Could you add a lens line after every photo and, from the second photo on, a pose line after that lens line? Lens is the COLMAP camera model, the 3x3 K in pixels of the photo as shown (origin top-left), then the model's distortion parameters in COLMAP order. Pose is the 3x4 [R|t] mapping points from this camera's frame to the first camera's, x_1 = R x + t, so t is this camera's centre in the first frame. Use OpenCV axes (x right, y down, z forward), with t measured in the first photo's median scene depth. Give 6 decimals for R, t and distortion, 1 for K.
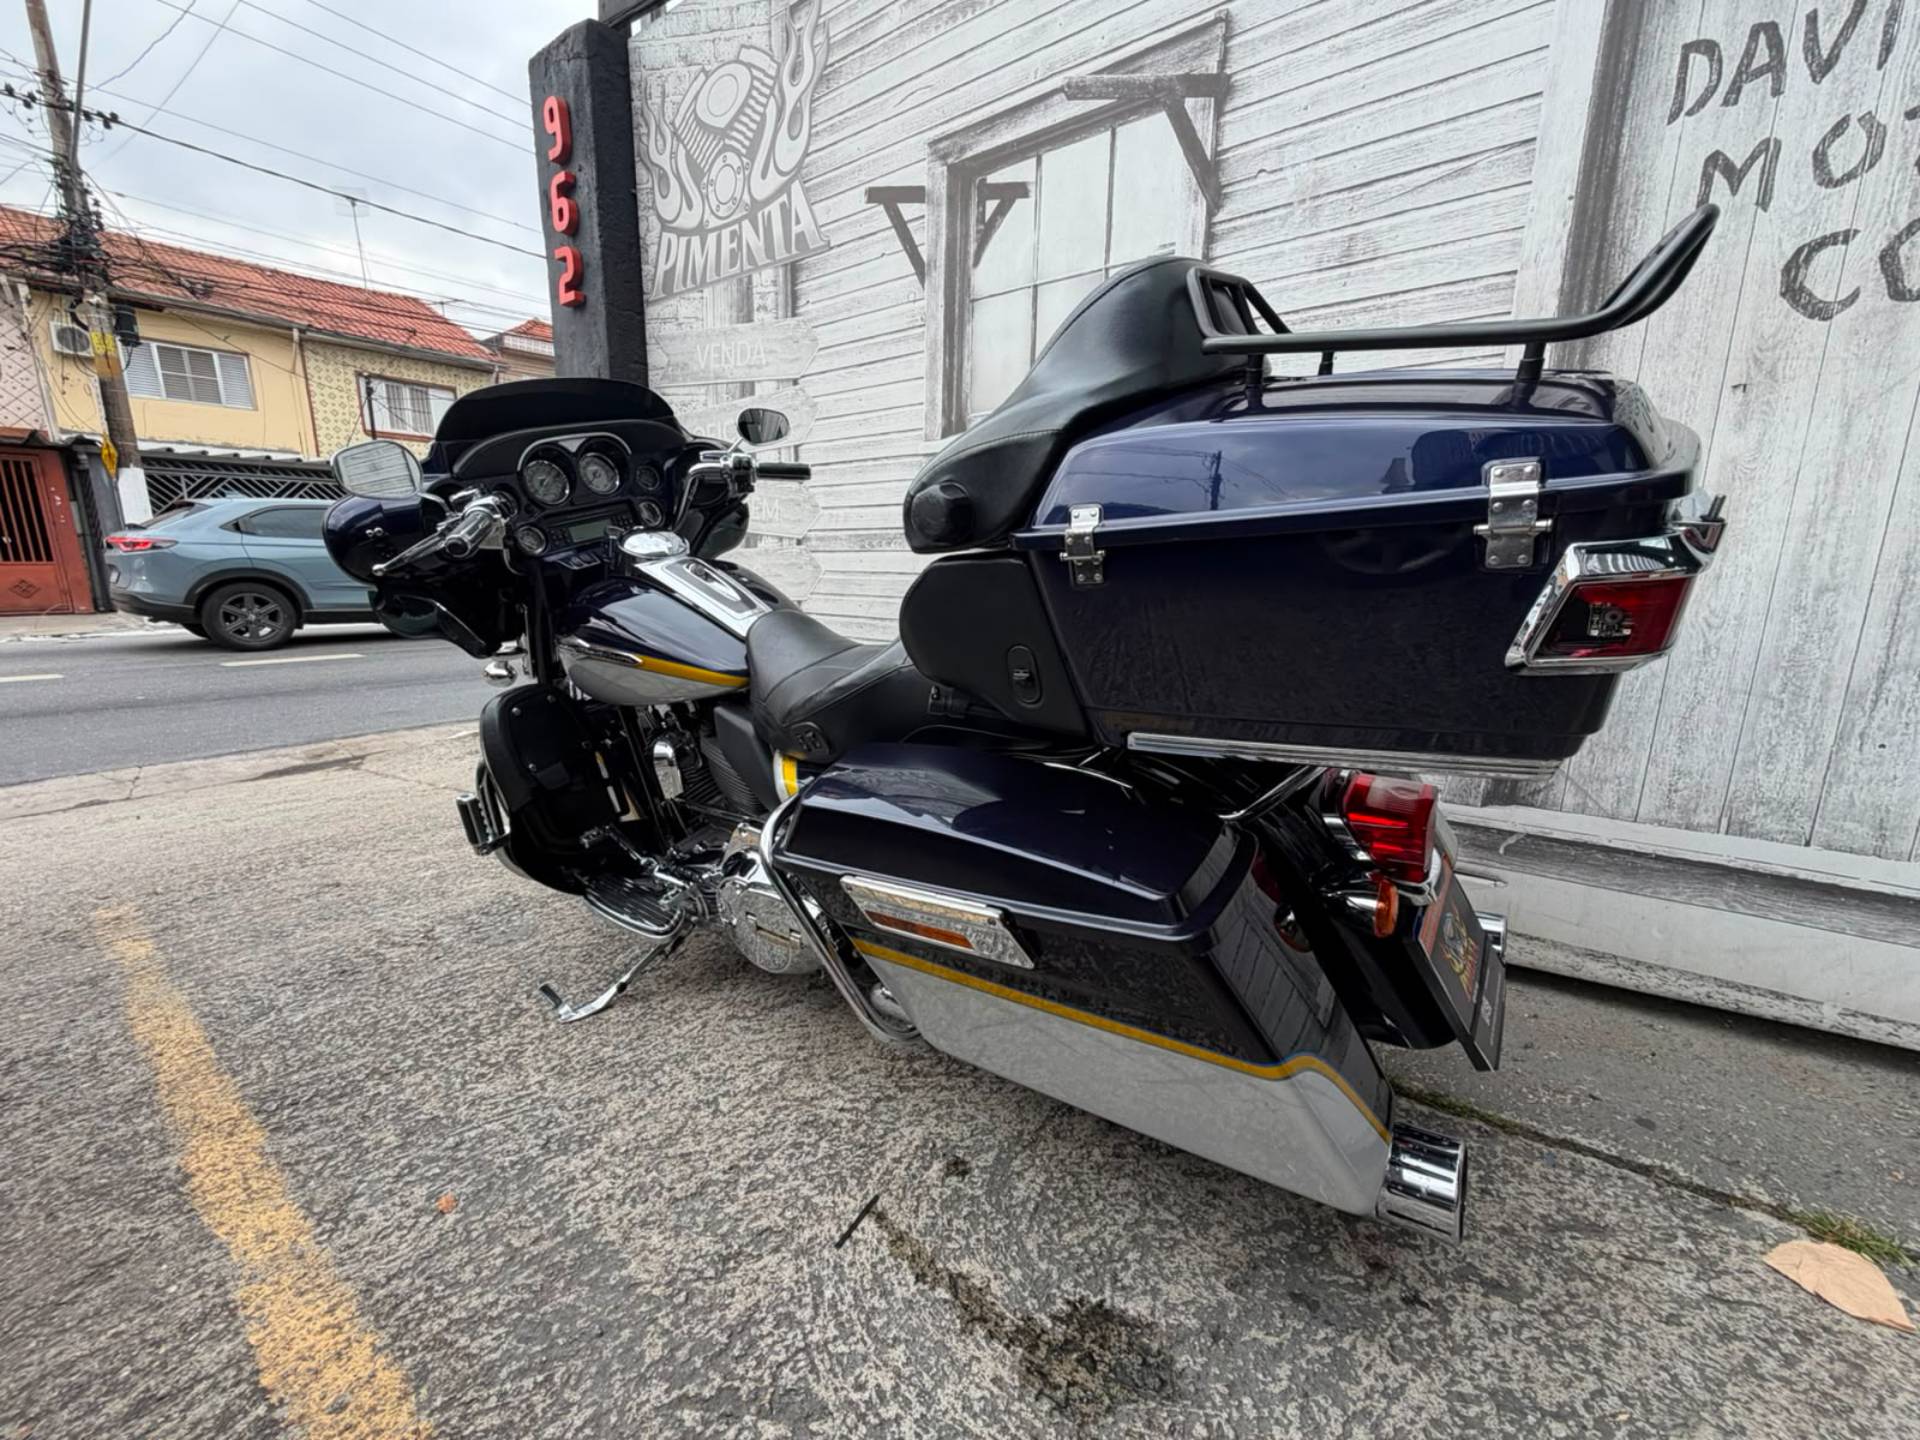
lens RADIAL K [[764.8, 0, 961.8], [0, 764.8, 720.2], [0, 0, 1]] dist [-0.000204, -0.000233]
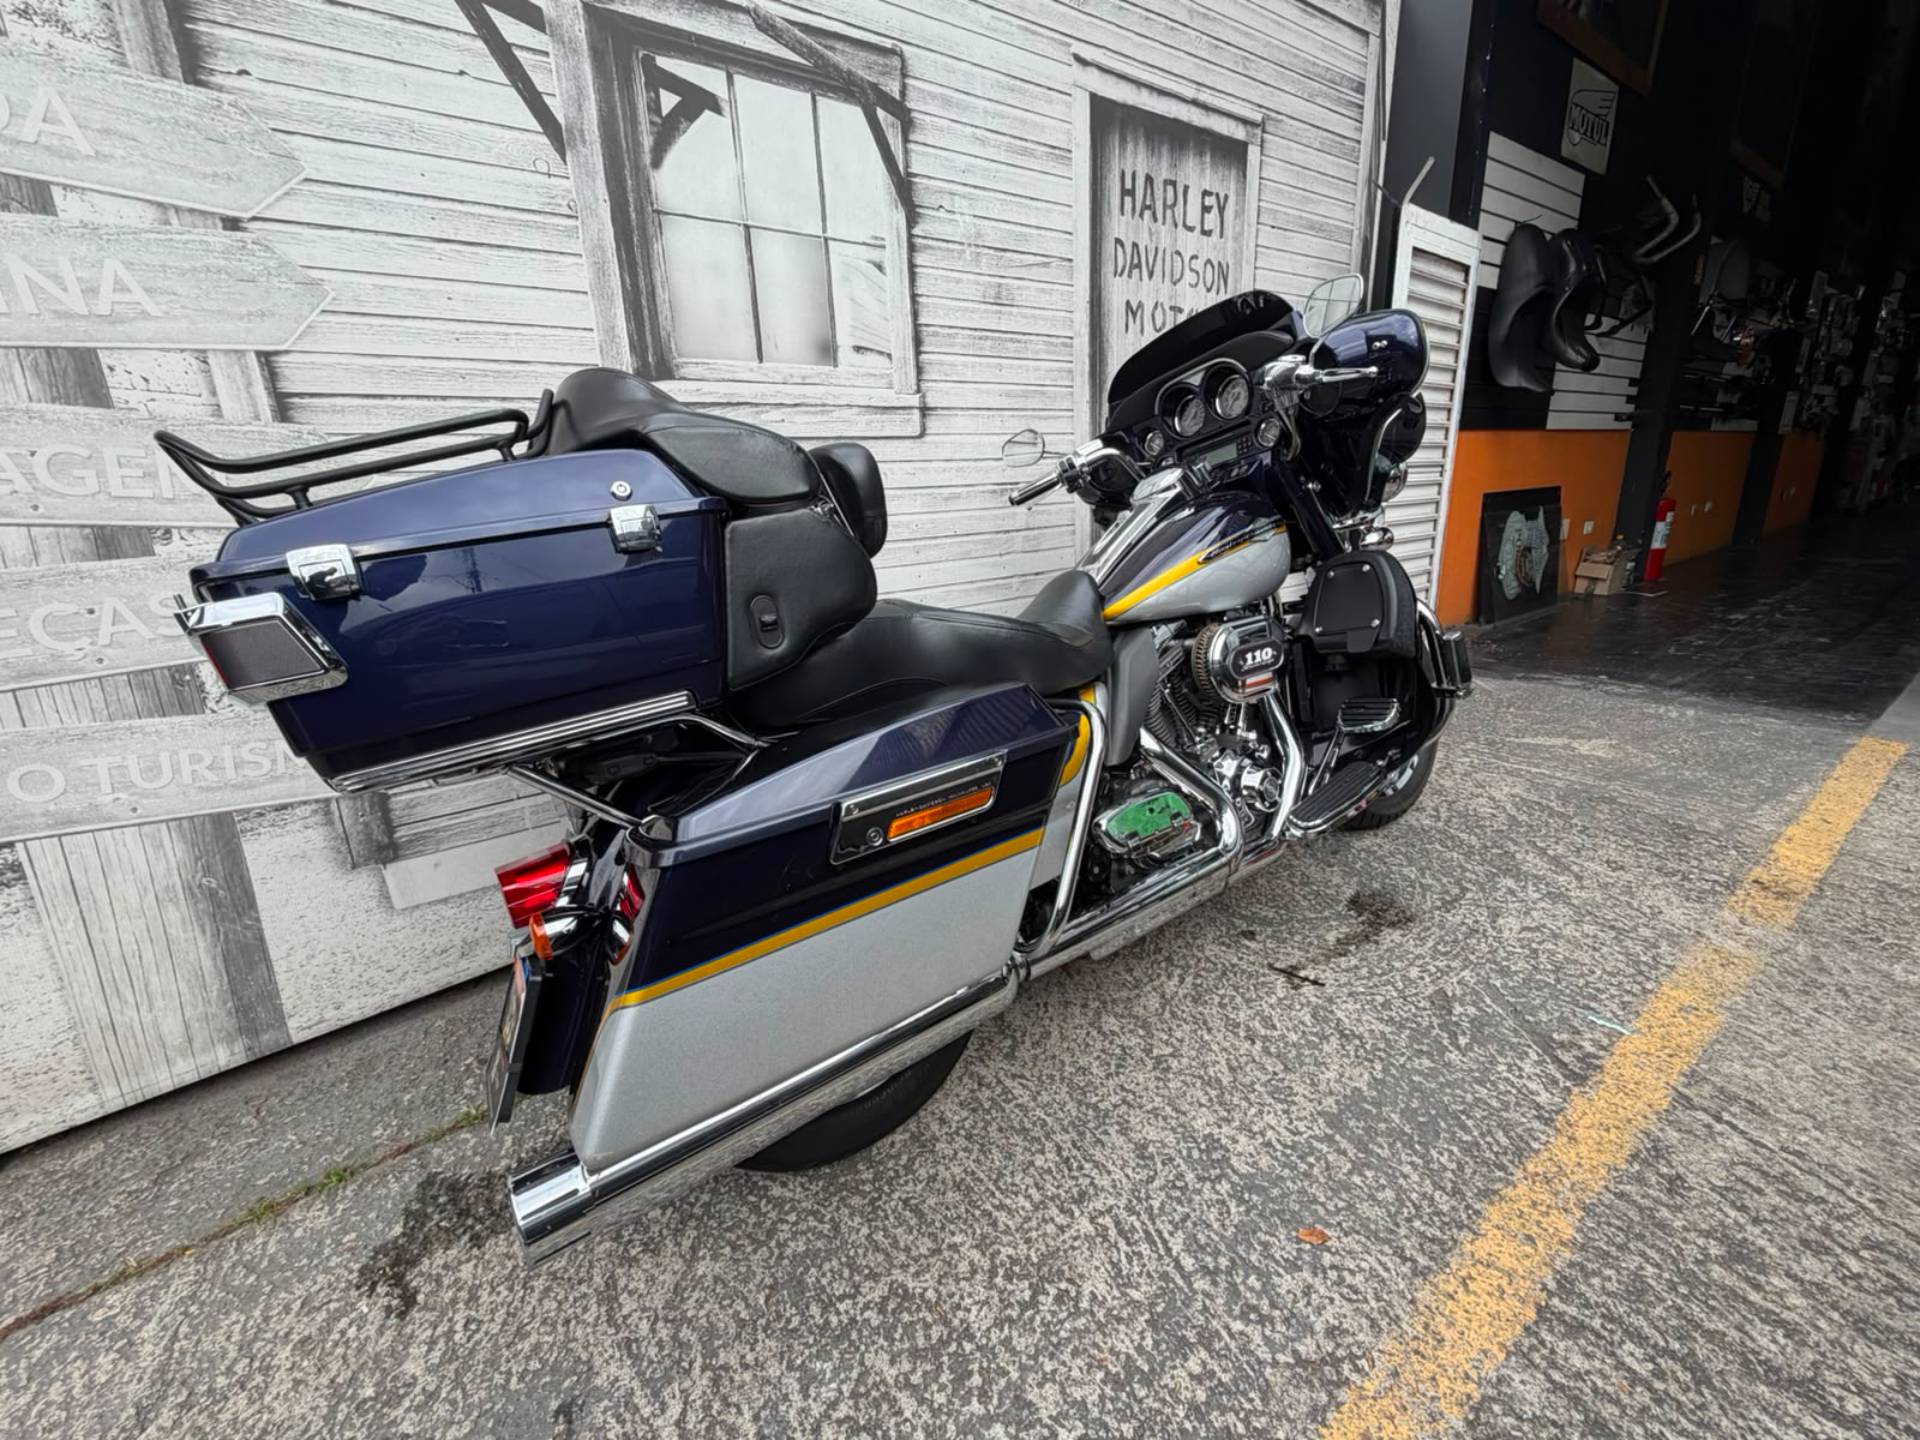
lens RADIAL K [[783.1, 0, 958.2], [0, 783.1, 720.2], [0, 0, 1]] dist [-0.000487, -0.000031]
pose [[0.293973, -0.290348, 0.910647, -1.160464], [0.239803, 0.944677, 0.223785, -0.230662], [-0.925243, 0.152589, 0.347336, 0.749226]]
